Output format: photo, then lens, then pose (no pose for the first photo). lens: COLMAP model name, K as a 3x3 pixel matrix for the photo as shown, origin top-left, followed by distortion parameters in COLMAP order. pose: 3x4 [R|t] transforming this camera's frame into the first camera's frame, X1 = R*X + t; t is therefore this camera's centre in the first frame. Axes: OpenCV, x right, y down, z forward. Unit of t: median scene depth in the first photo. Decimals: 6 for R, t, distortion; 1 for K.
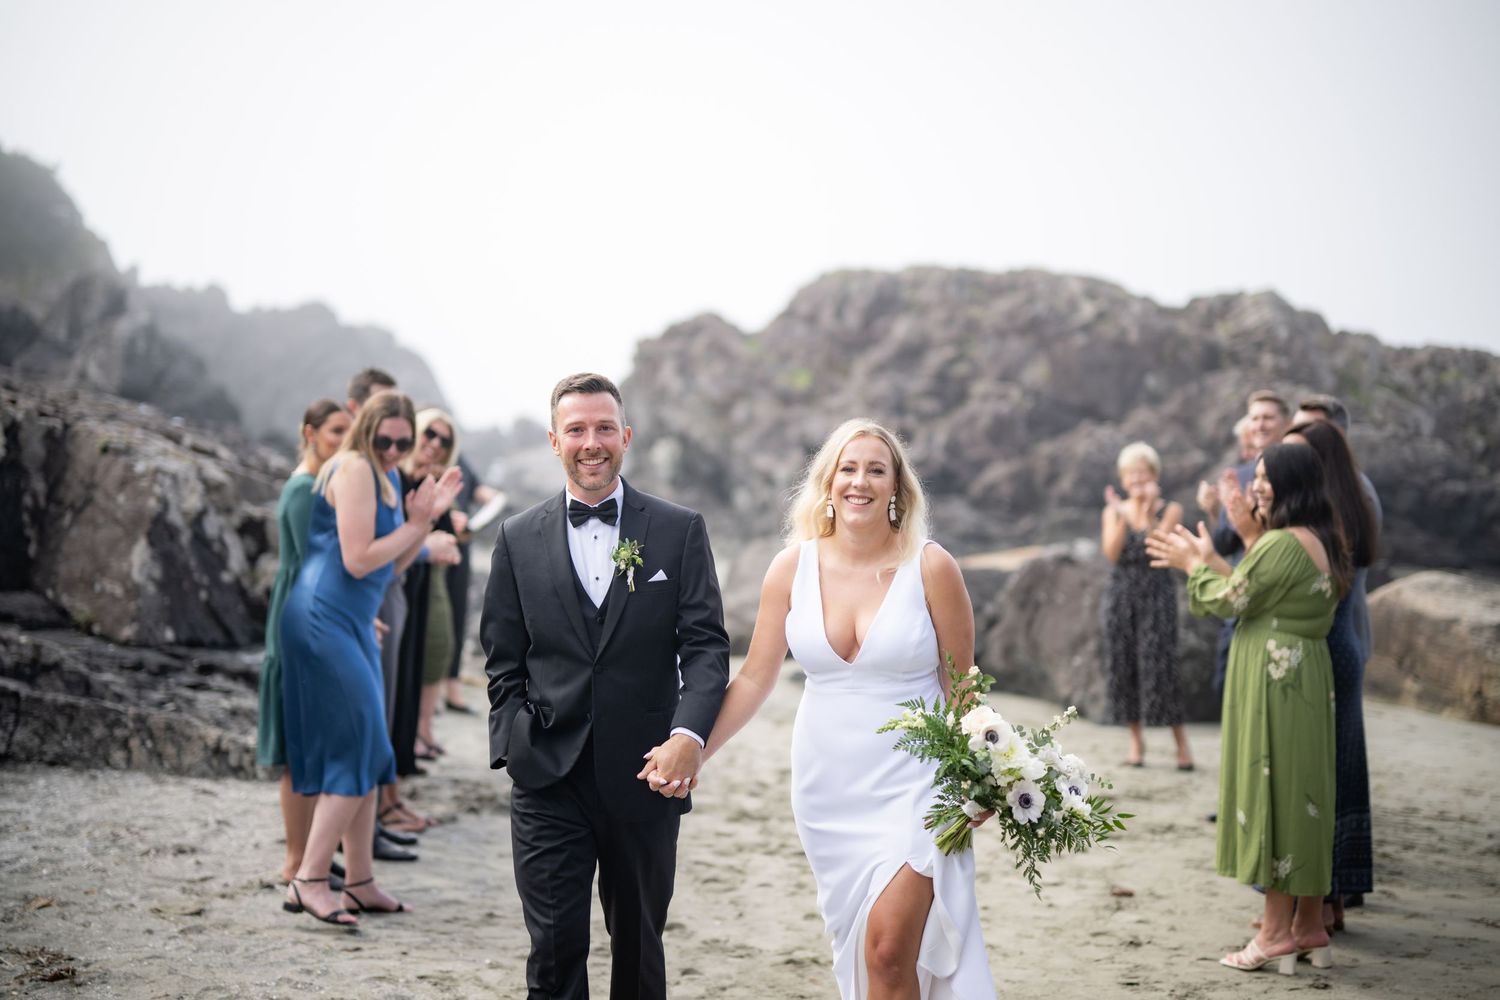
lens RADIAL K [[2146.0, 0, 742.6], [0, 2146.0, 494.0], [0, 0, 1]] dist [-0.015564, 0.128897]
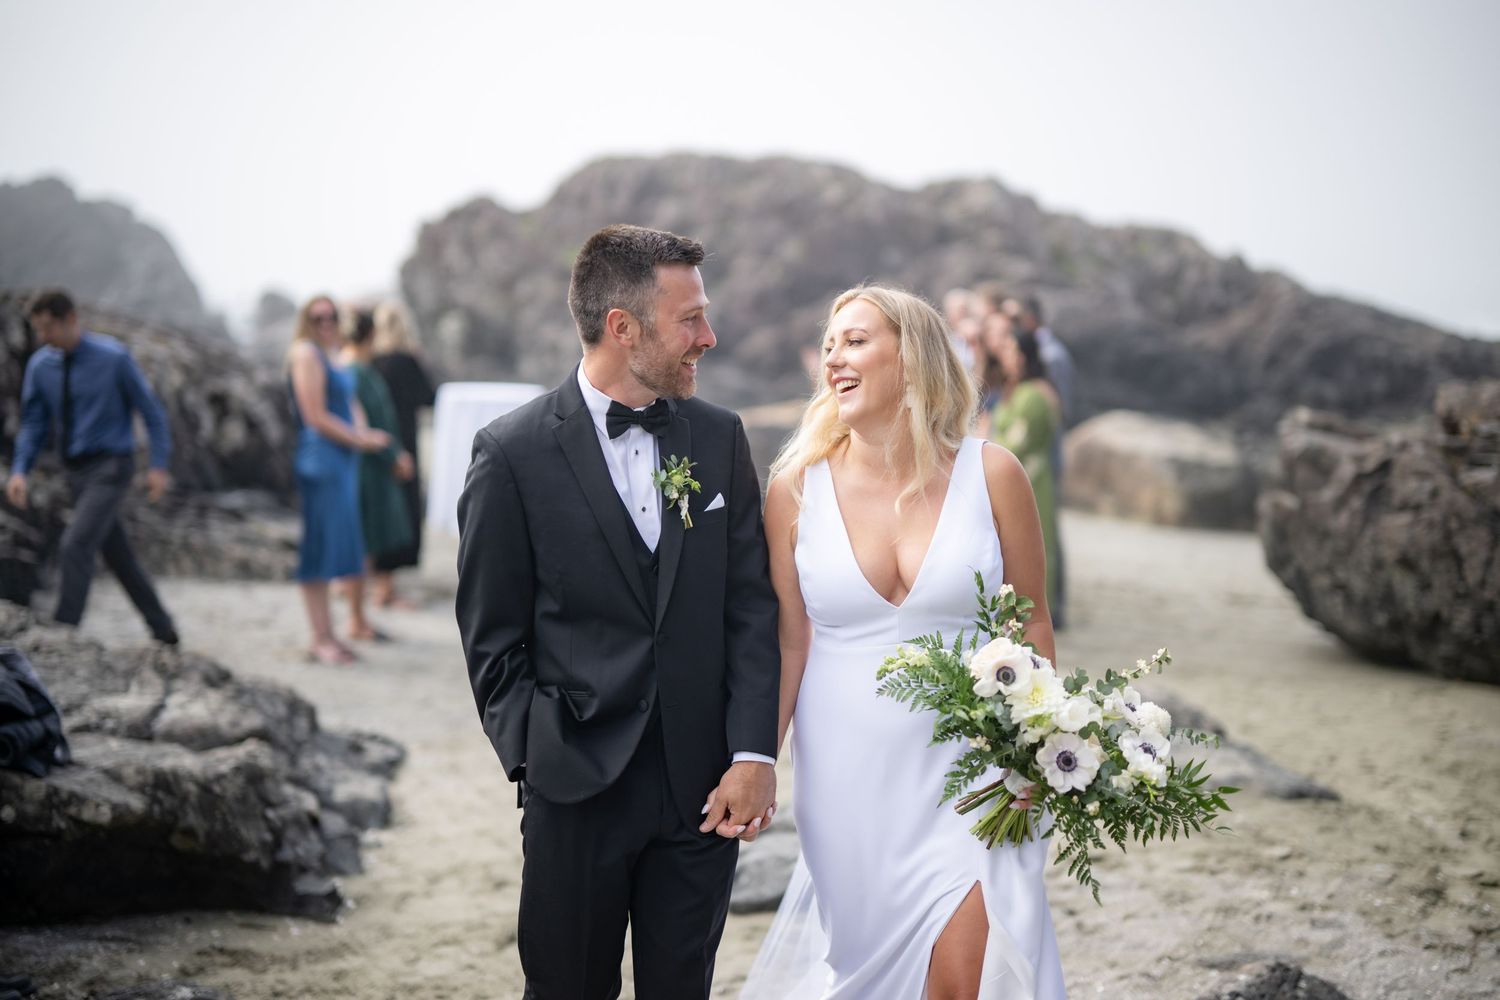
lens RADIAL K [[2144.9, 0, 760.2], [0, 2144.9, 500.4], [0, 0, 1]] dist [-0.018472, 0.175635]
pose [[0.990685, -0.028077, 0.133249, -0.036358], [0.019189, 0.997533, 0.067519, -0.001887], [-0.134816, -0.064333, 0.988780, -0.134596]]
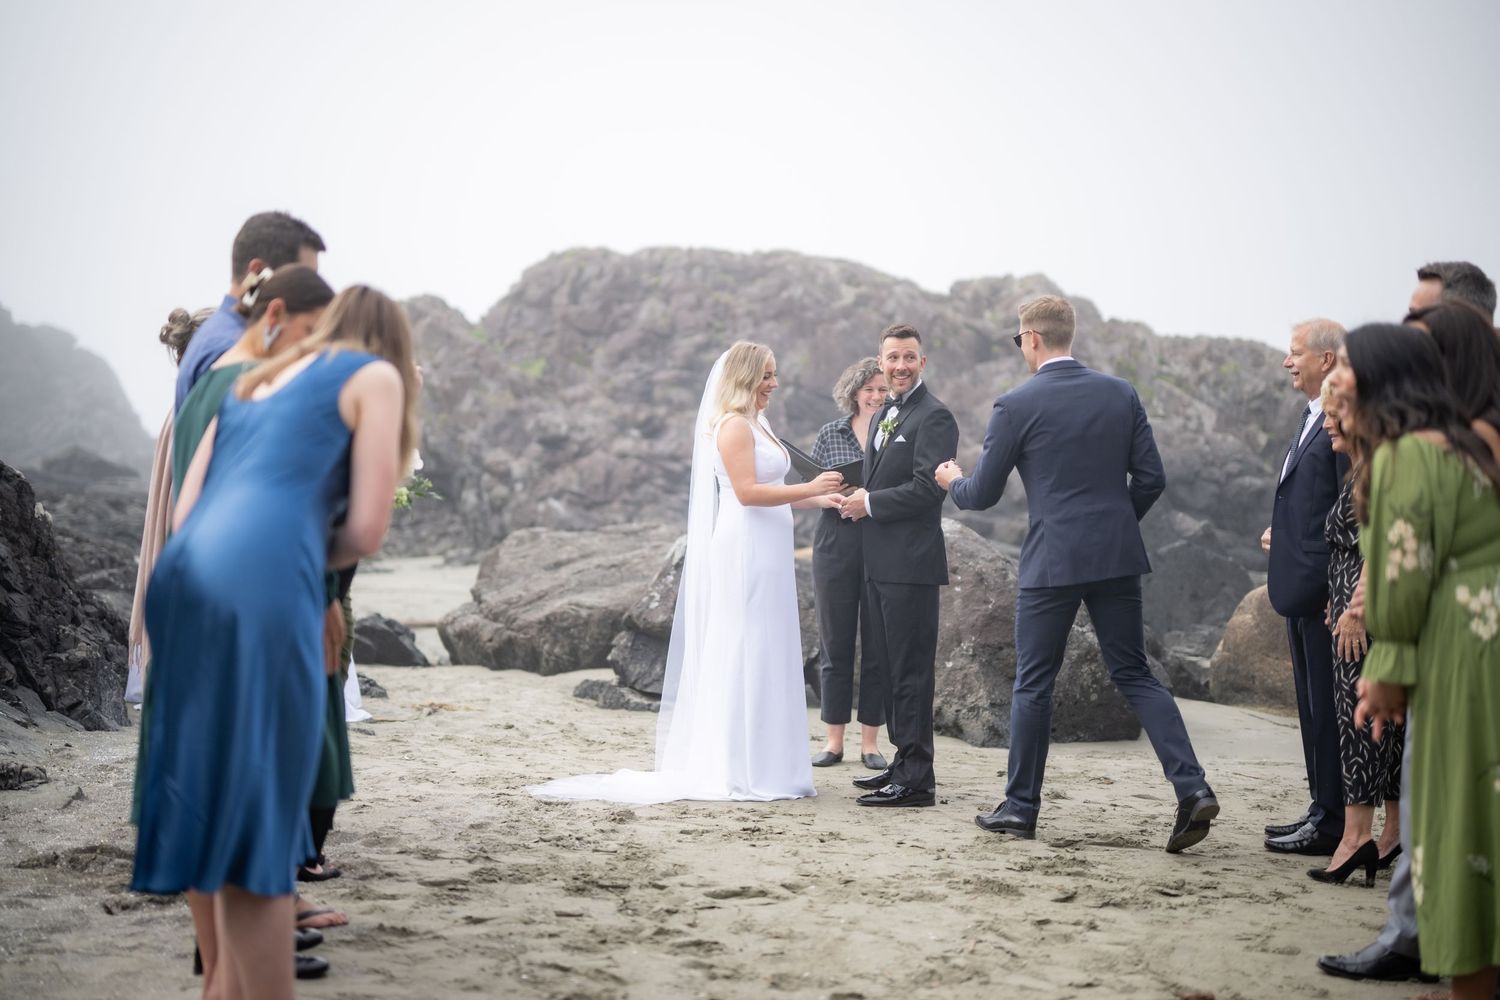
lens RADIAL K [[2146.0, 0, 742.6], [0, 2146.0, 494.0], [0, 0, 1]] dist [-0.015564, 0.128897]
pose [[0.989922, 0.001808, 0.141604, -0.016696], [-0.000356, 0.999947, -0.010279, 0.011130], [-0.141615, 0.010125, 0.989870, 0.107940]]
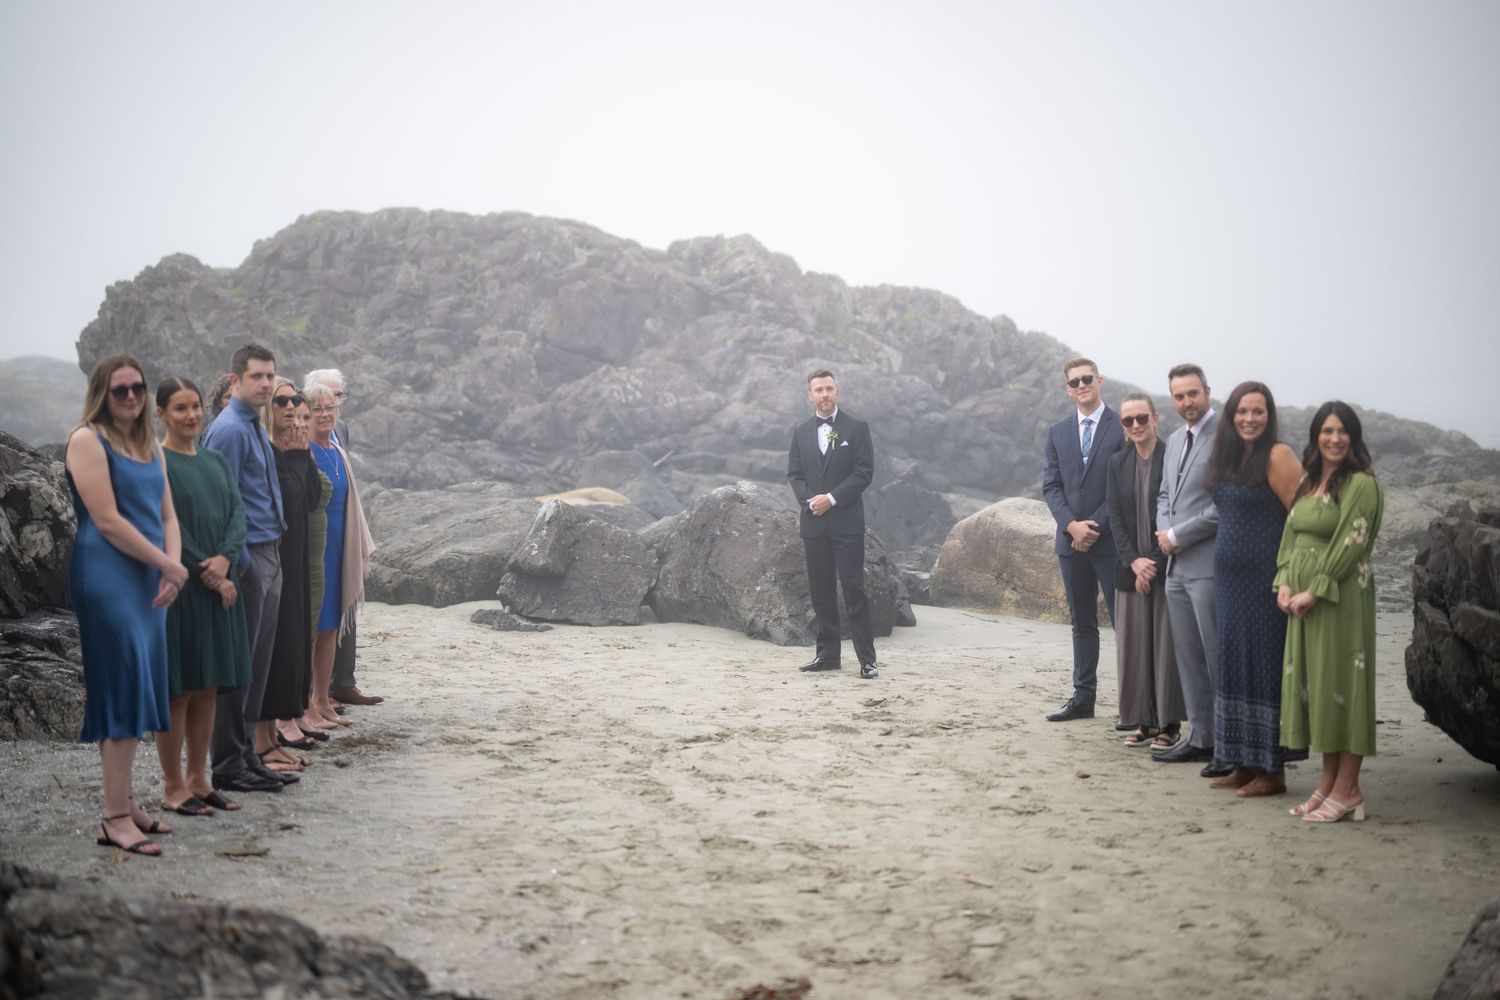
lens RADIAL K [[2146.0, 0, 742.6], [0, 2146.0, 494.0], [0, 0, 1]] dist [-0.015564, 0.128897]
pose [[0.955018, -0.038600, 0.294026, -0.088452], [0.029347, 0.998927, 0.035818, -0.005752], [-0.295093, -0.025578, 0.955126, -0.032130]]
